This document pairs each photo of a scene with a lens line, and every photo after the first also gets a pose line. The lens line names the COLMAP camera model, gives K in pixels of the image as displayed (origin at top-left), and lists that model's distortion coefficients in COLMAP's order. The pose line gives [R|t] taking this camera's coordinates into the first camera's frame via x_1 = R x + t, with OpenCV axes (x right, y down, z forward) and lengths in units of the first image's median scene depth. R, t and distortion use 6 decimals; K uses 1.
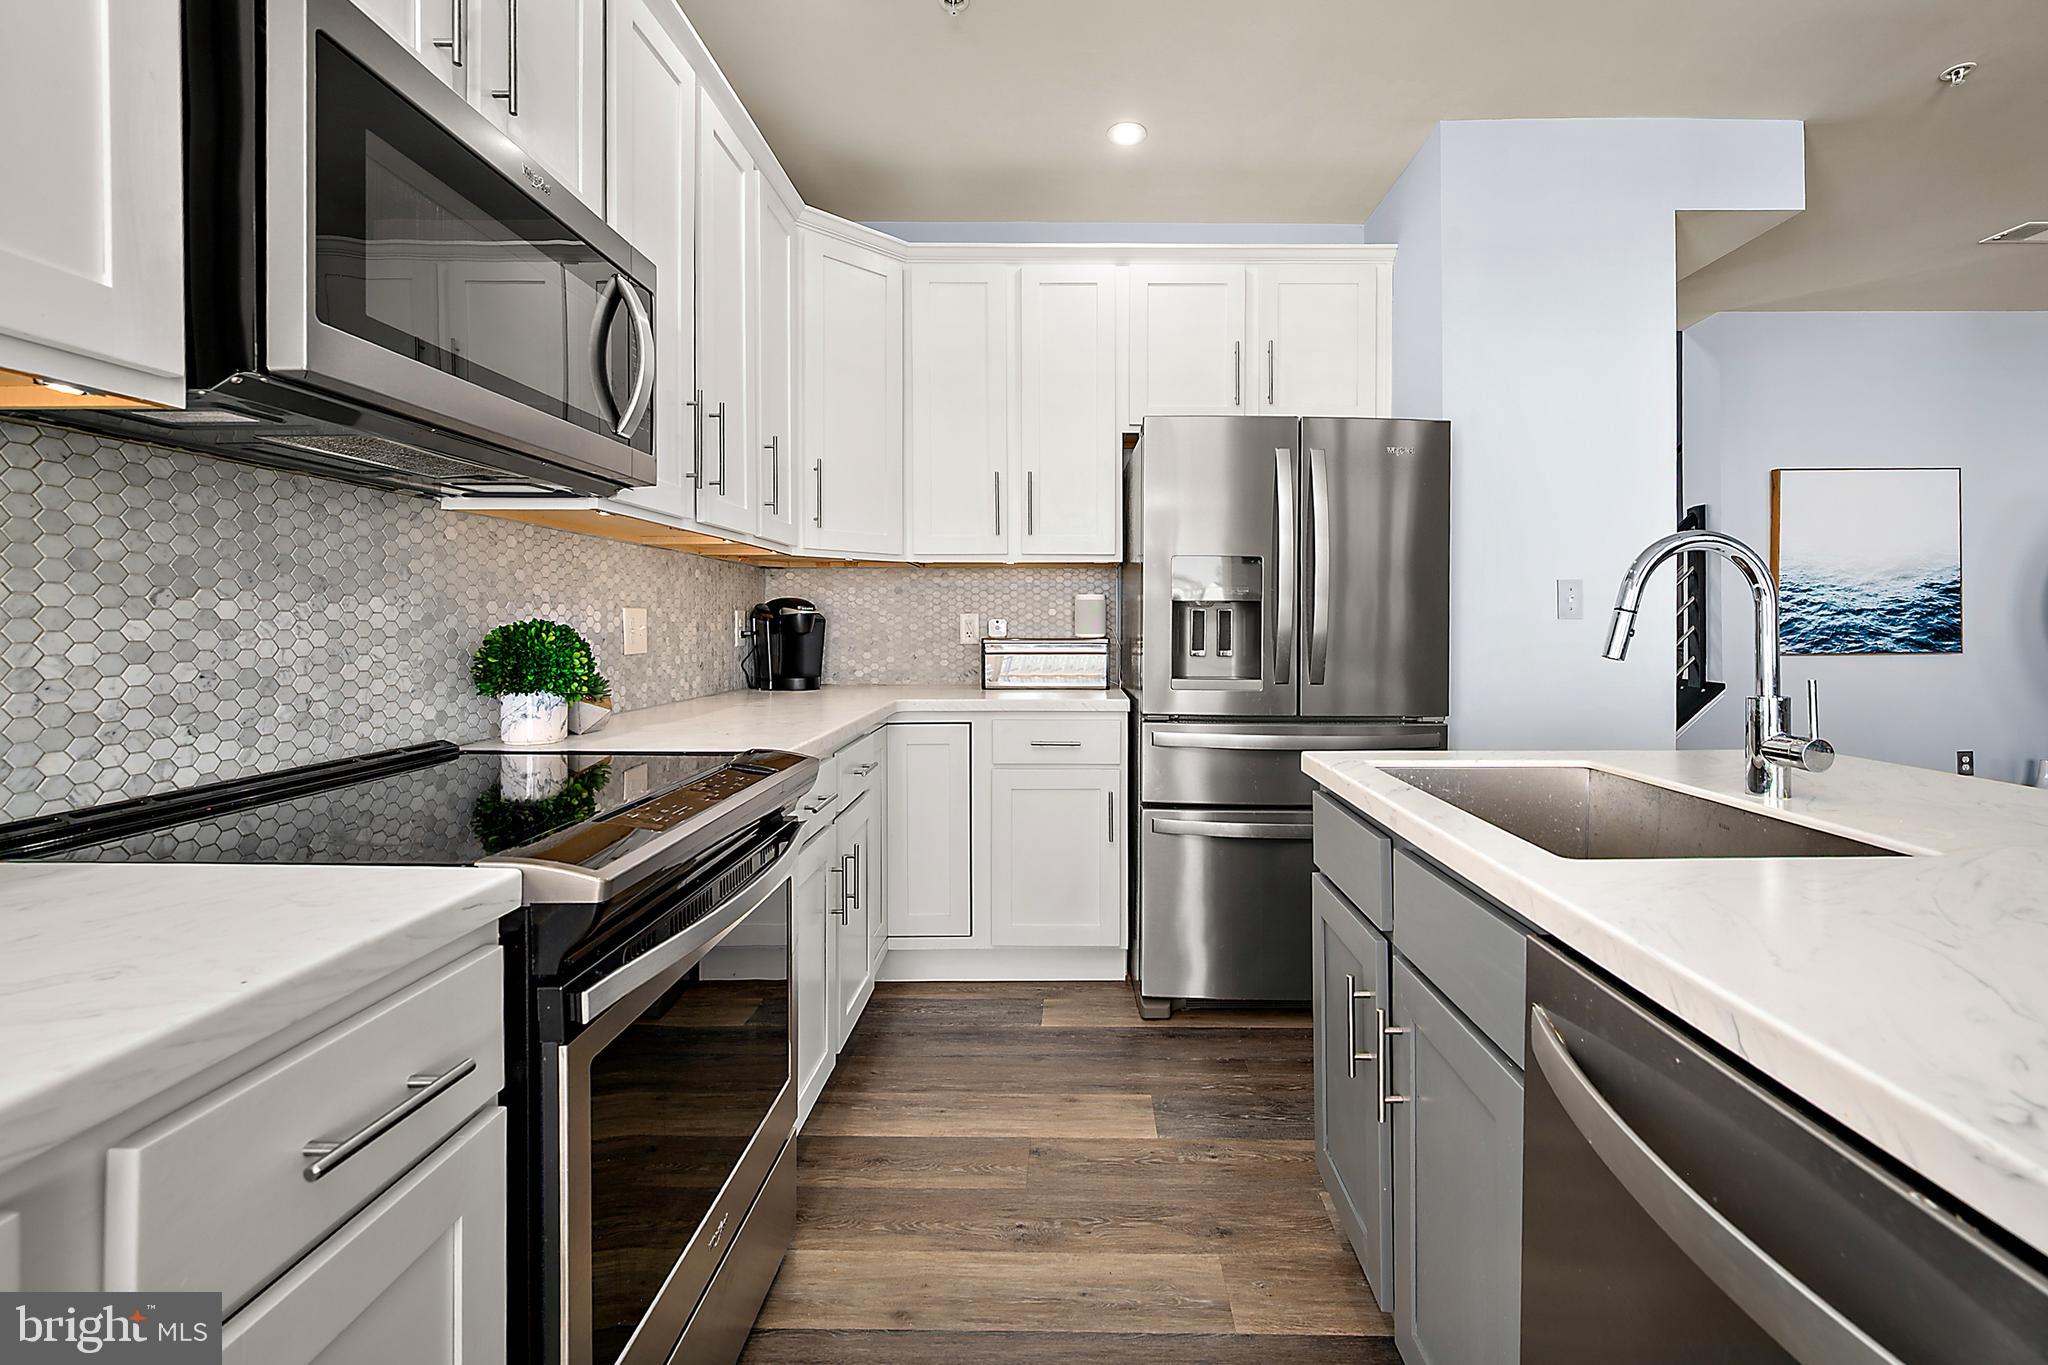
lens RADIAL K [[880.7, 0, 1055.4], [0, 880.7, 628.4], [0, 0, 1]] dist [-0.000445, 0.000042]
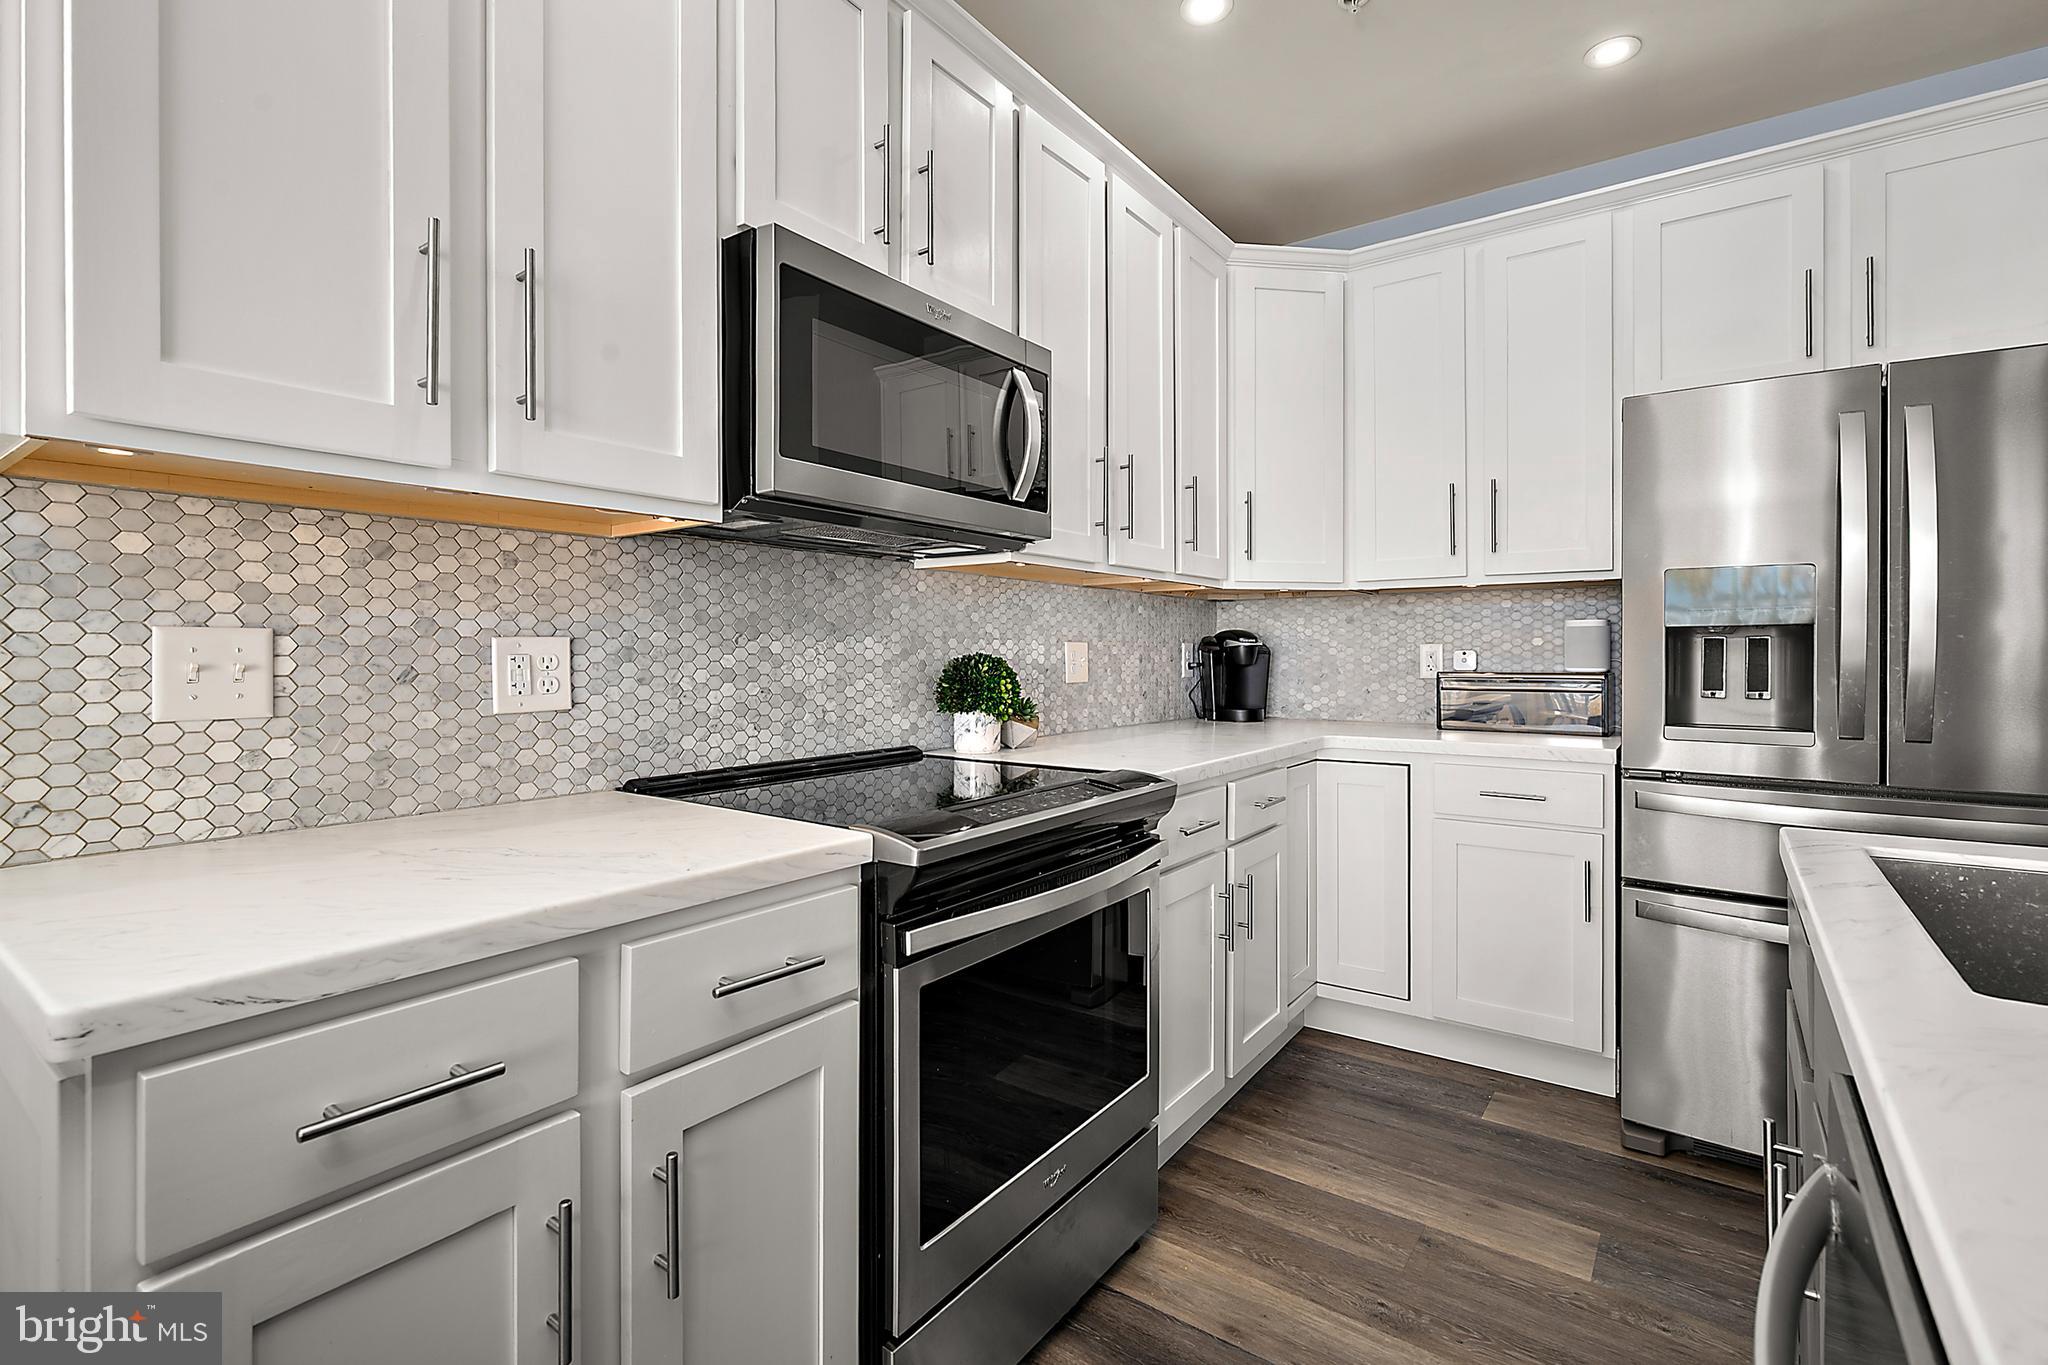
lens RADIAL K [[931.2, 0, 1008.4], [0, 931.2, 654.2], [0, 0, 1]] dist [0.000314, -0.000298]
pose [[0.808008, -0.001676, -0.589169, 0.200369], [-0.001998, 0.999982, -0.005585, -0.001021], [0.589168, 0.005689, 0.807991, -0.027630]]
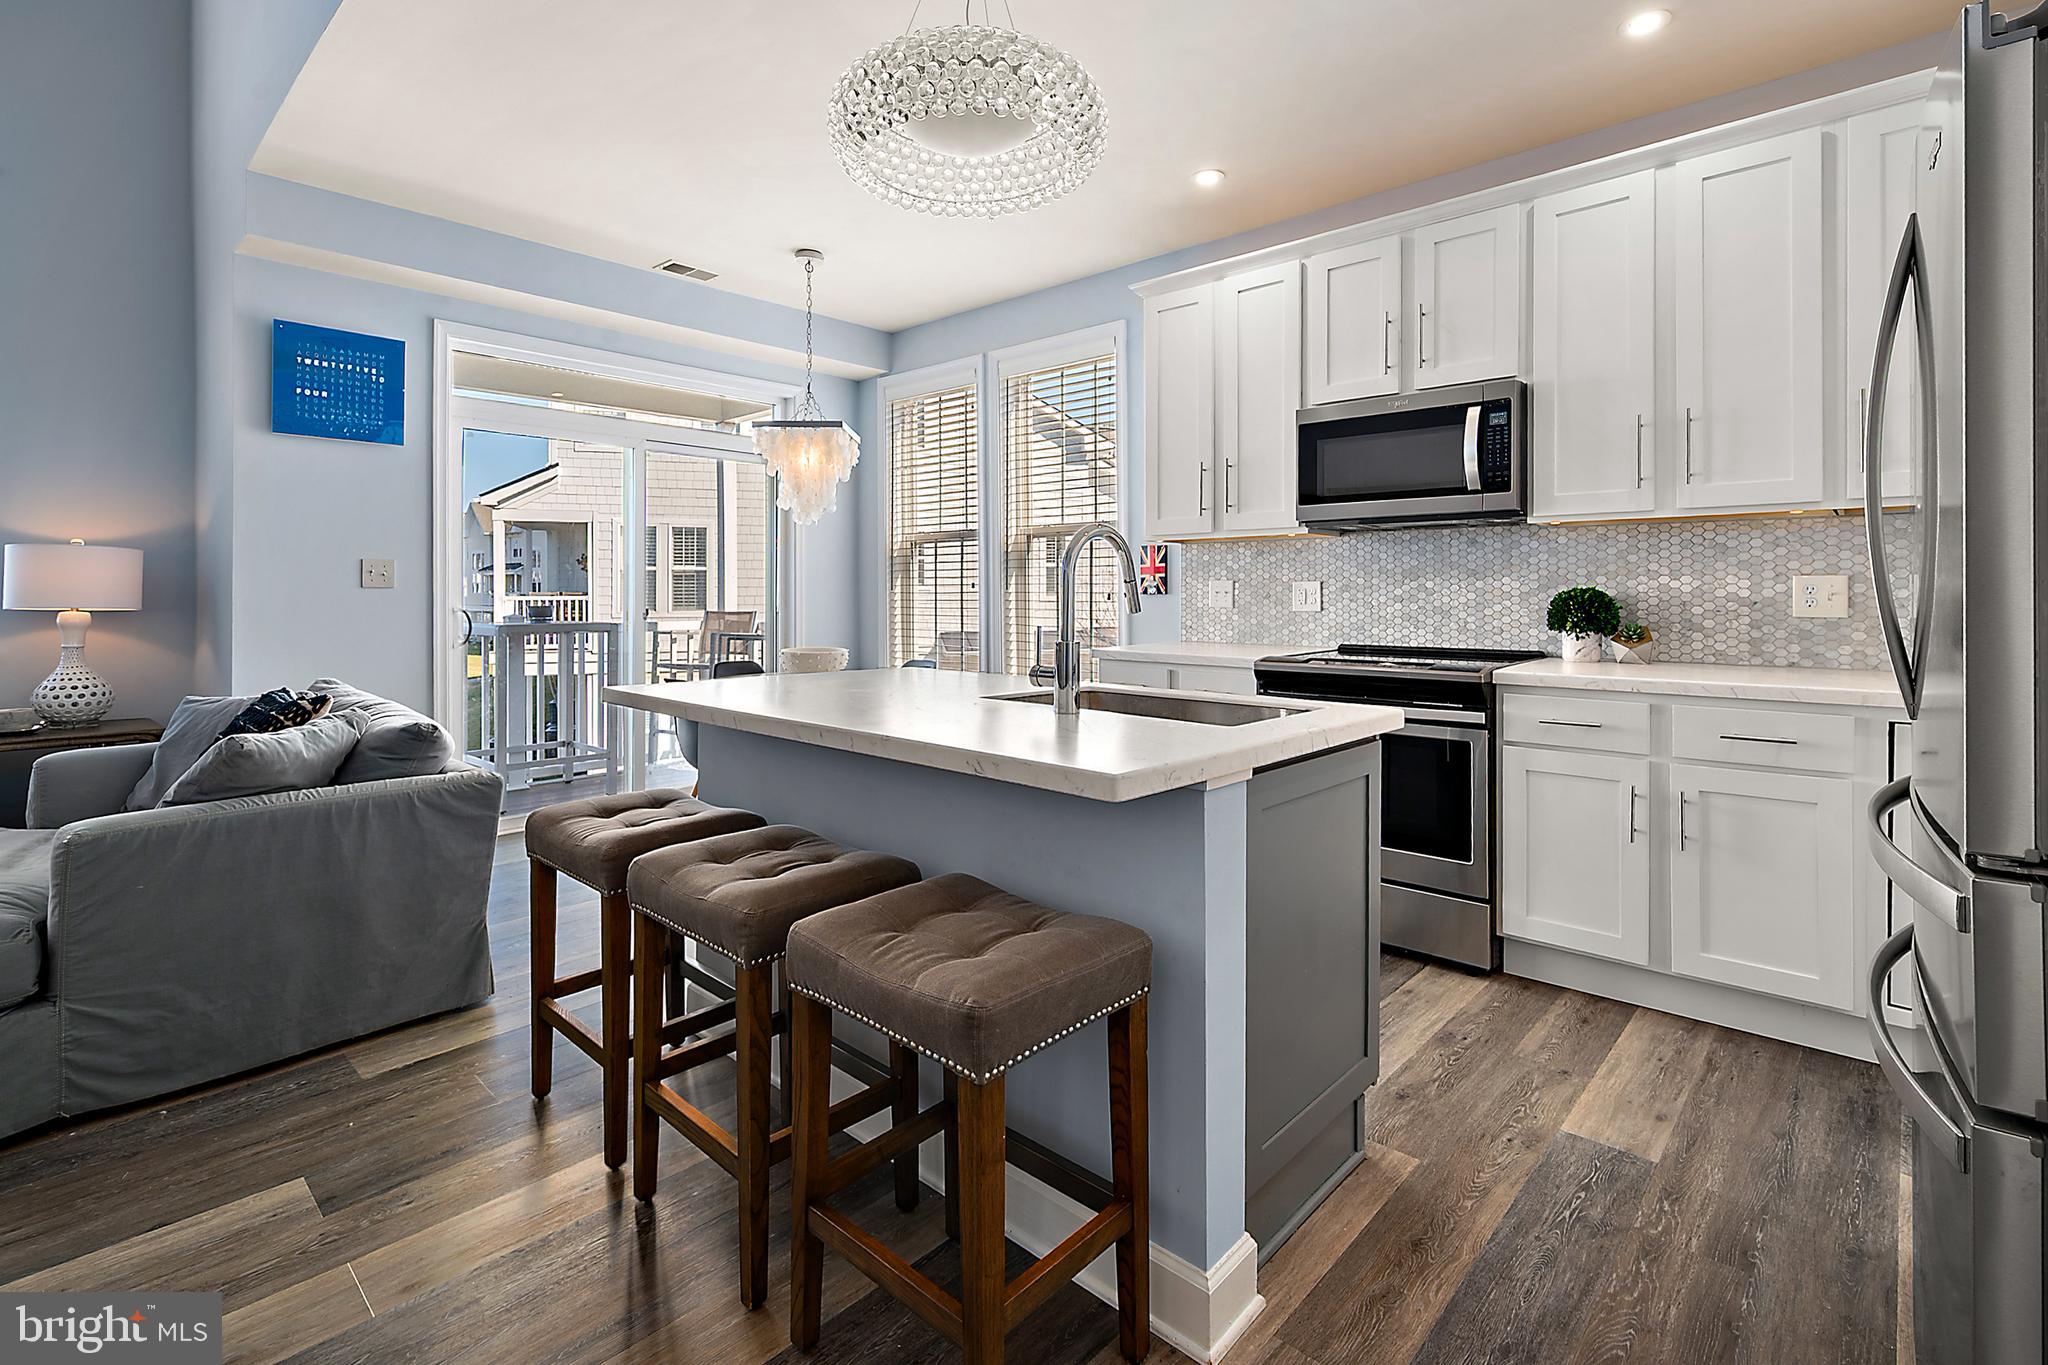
lens RADIAL K [[931.2, 0, 1024.2], [0, 931.2, 585.7], [0, 0, 1]] dist [0.000314, -0.000298]
pose [[-0.671860, 0.001015, -0.740677, 1.324521], [-0.001620, 0.999995, 0.002840, -0.015419], [0.740676, 0.003108, -0.671855, 1.313713]]
